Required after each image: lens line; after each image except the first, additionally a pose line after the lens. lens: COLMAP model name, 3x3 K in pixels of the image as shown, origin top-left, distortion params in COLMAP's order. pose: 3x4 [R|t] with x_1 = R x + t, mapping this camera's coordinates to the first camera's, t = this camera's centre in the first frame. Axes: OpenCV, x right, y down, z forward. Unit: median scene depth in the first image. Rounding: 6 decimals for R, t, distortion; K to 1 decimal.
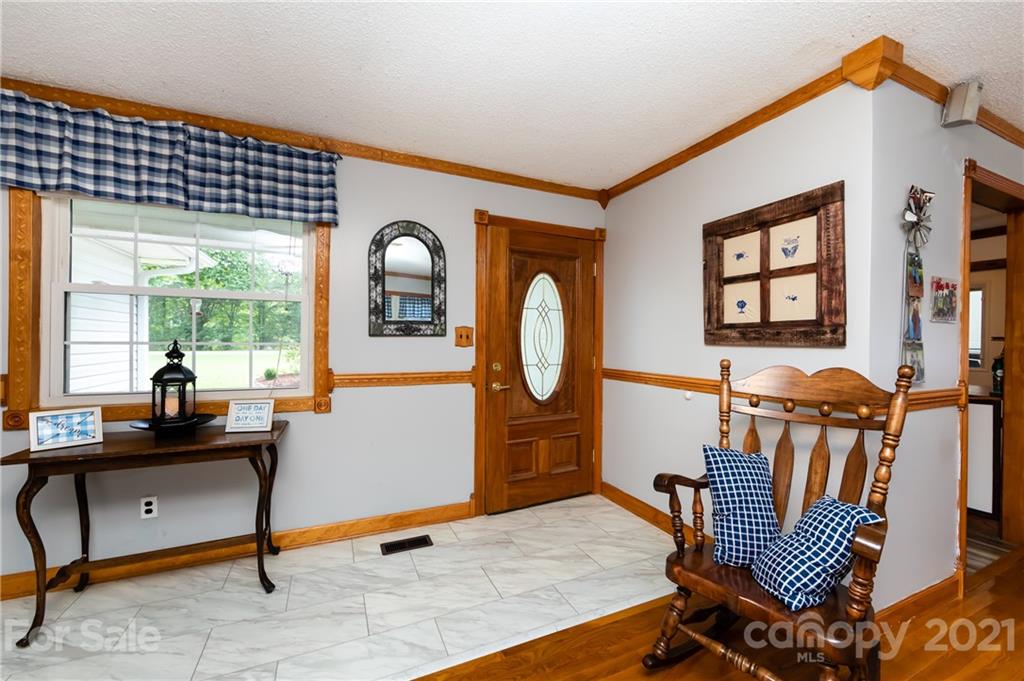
lens RADIAL K [[402.4, 0, 512.7], [0, 402.4, 342.6], [0, 0, 1]] dist [-0.002565, -0.000149]
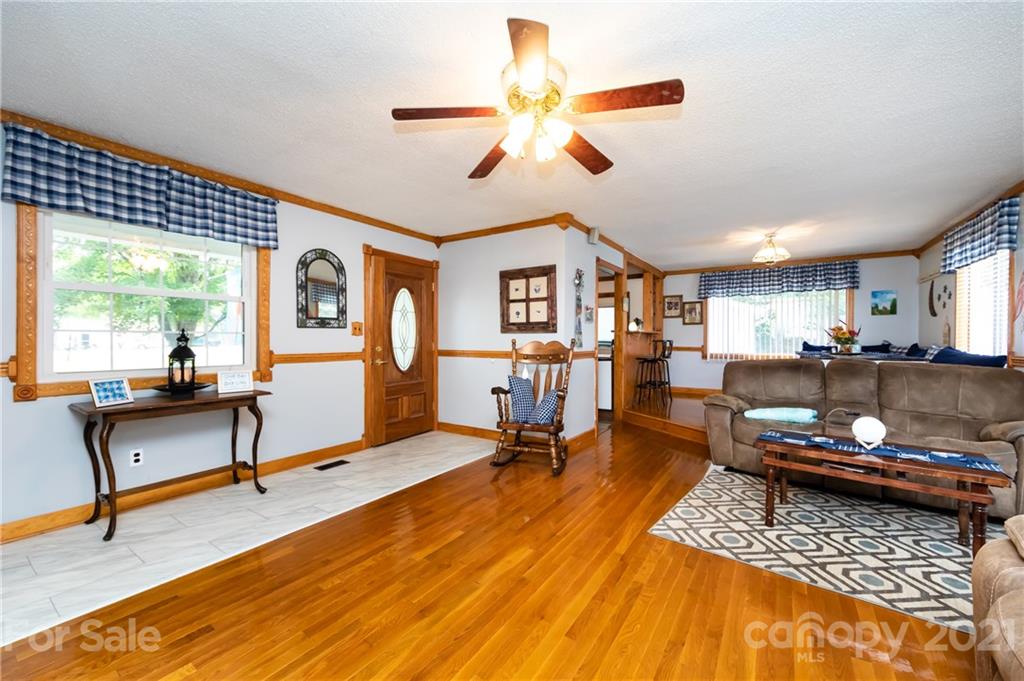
lens RADIAL K [[402.4, 0, 512.7], [0, 402.4, 342.6], [0, 0, 1]] dist [-0.002565, -0.000149]
pose [[0.846939, -0.011819, 0.531558, -0.515980], [0.008220, 0.999924, 0.009136, 0.033326], [-0.531626, -0.003369, 0.846972, -0.685798]]
